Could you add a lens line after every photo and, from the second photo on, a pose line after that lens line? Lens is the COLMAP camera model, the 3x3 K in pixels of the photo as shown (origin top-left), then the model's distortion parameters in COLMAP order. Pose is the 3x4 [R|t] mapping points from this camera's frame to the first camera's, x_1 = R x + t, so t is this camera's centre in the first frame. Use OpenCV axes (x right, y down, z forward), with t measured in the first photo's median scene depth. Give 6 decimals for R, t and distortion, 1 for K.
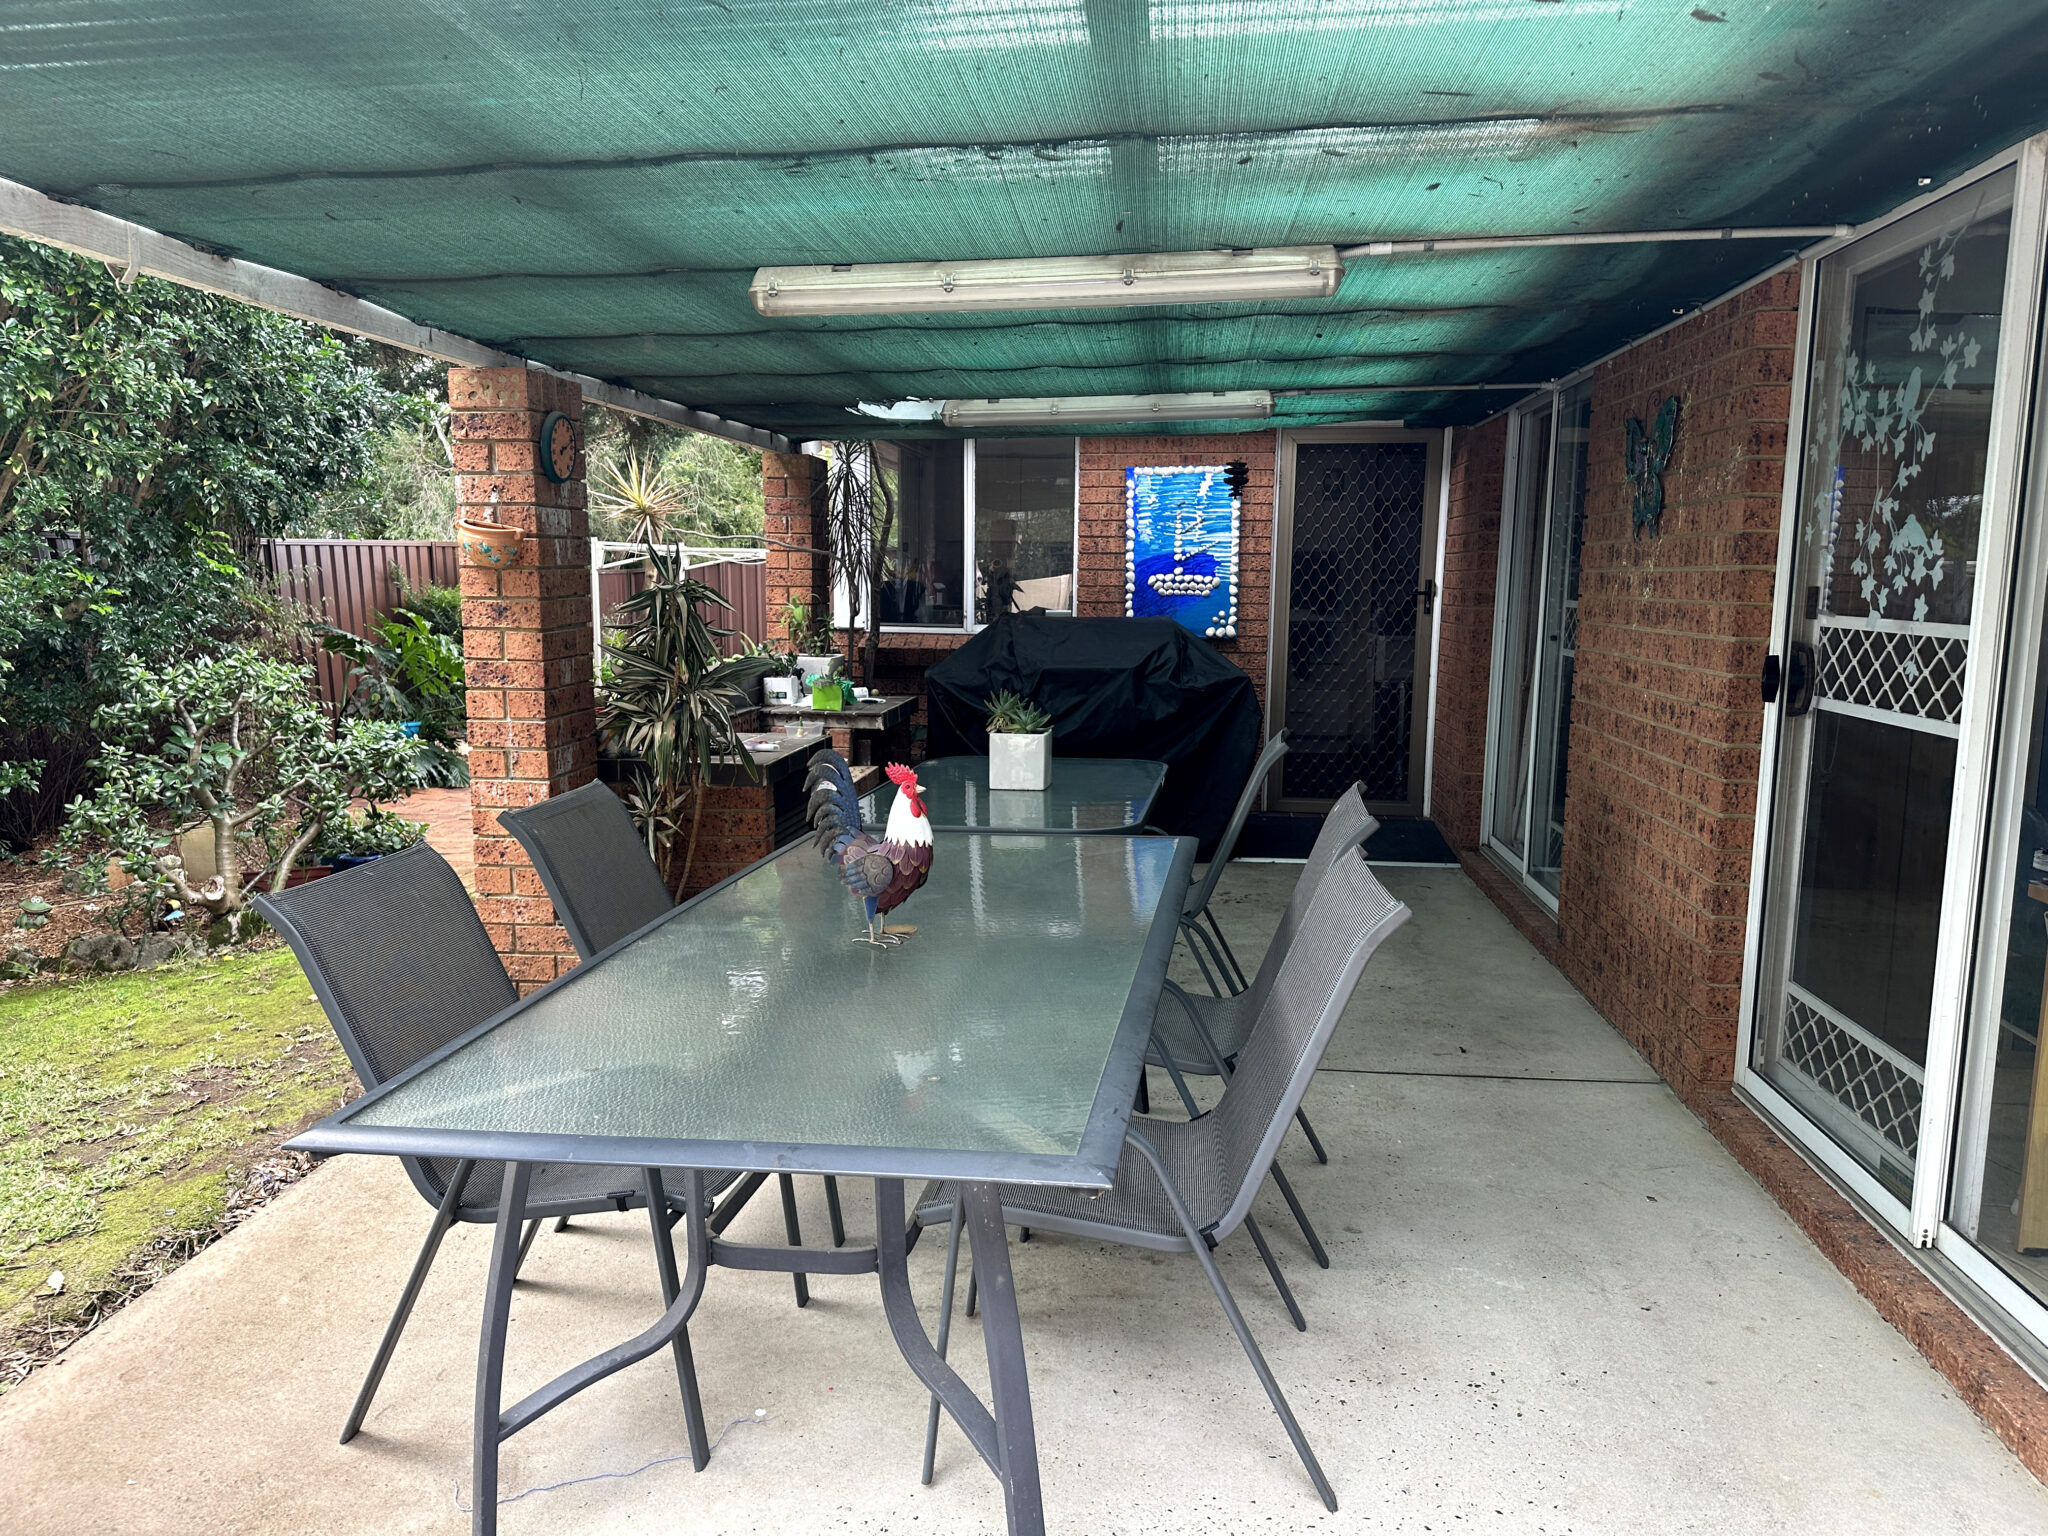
lens RADIAL K [[1452.6, 0, 1024.0], [0, 1452.6, 768.0], [0, 0, 1]] dist [0.002903, 0.001021]
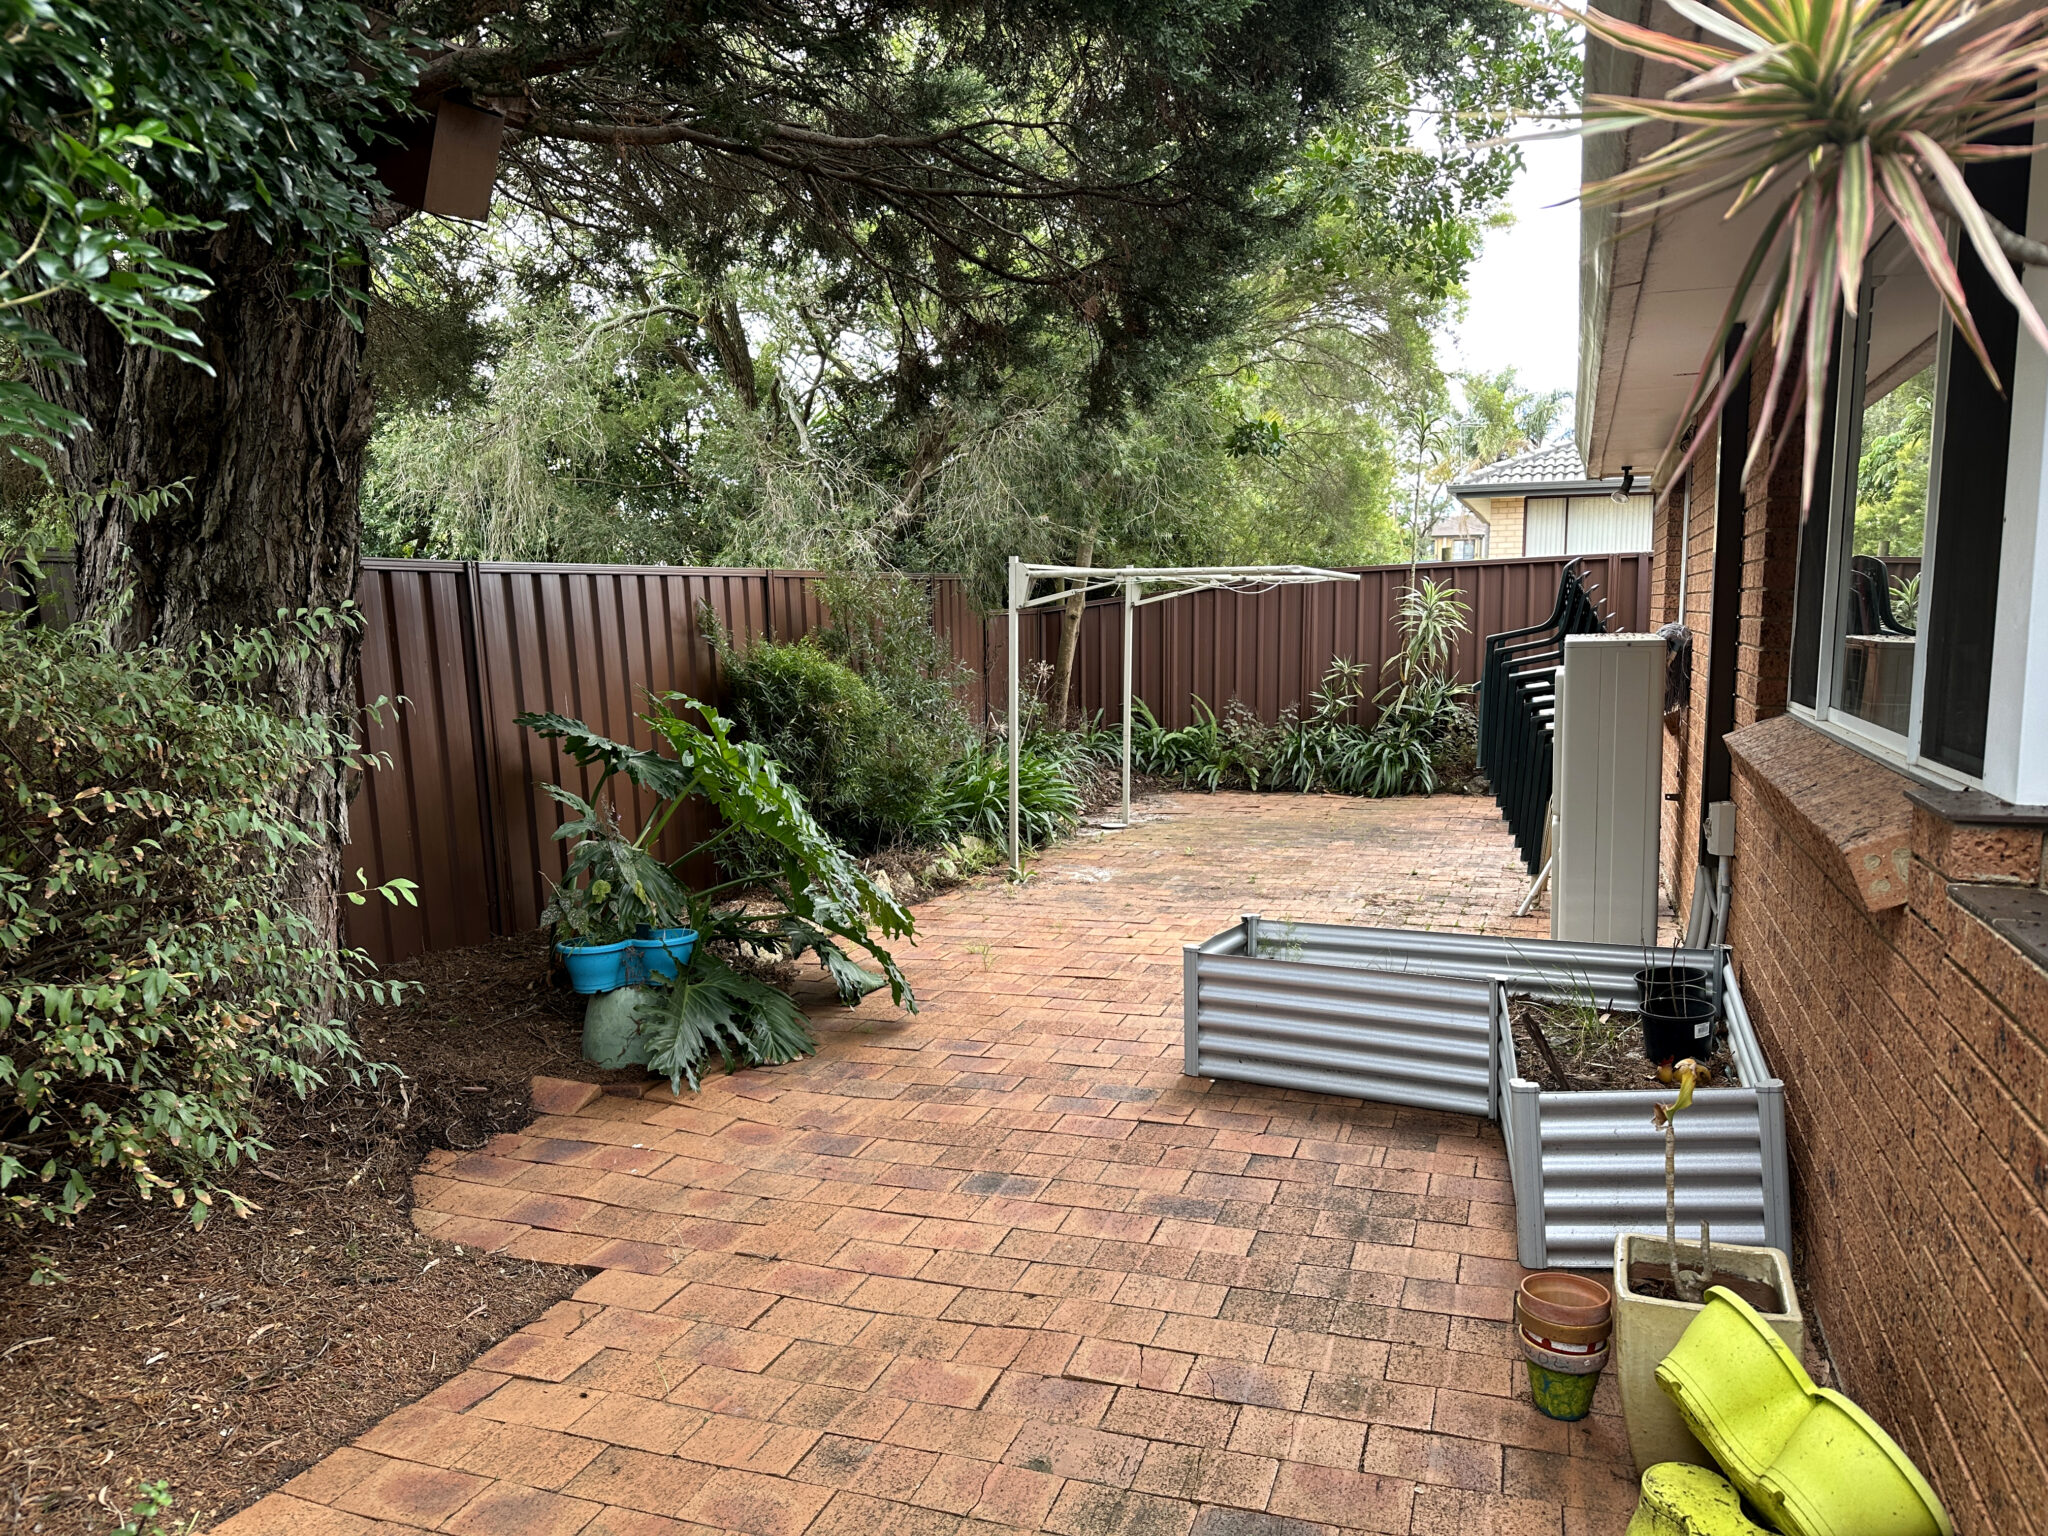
lens RADIAL K [[1452.6, 0, 1024.0], [0, 1452.6, 768.0], [0, 0, 1]] dist [0.002903, 0.001021]
pose [[0.968879, 0.019029, -0.246801, -0.153513], [-0.025321, 0.999430, -0.022345, -0.062528], [0.246235, 0.027899, 0.968809, 0.448446]]
